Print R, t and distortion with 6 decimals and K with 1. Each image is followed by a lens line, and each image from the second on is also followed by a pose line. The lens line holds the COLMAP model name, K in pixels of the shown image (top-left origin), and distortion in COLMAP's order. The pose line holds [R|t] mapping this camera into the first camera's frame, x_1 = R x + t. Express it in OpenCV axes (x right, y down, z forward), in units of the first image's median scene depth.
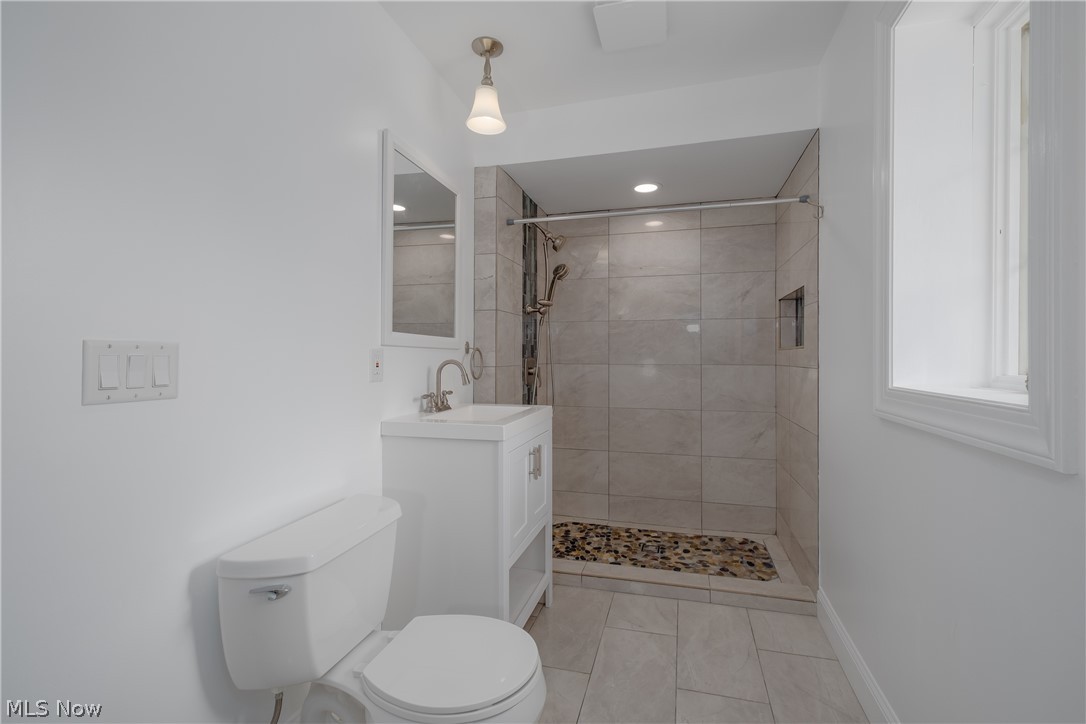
lens RADIAL K [[474.4, 0, 548.6], [0, 474.4, 356.7], [0, 0, 1]] dist [0.024311, 0.000543]
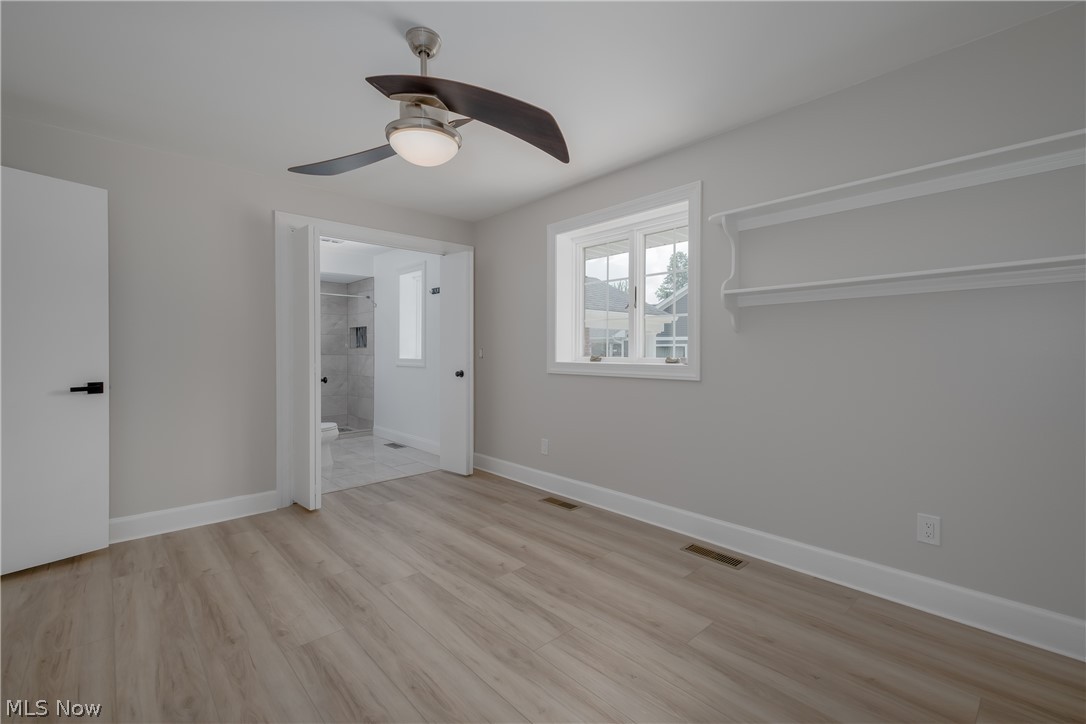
lens RADIAL K [[474.4, 0, 545.1], [0, 474.4, 358.1], [0, 0, 1]] dist [0.024311, 0.000543]
pose [[0.525301, -0.001747, 0.850915, -1.334174], [-0.003493, 0.999985, 0.004209, 0.025591], [-0.850910, -0.005183, 0.525287, -1.407957]]
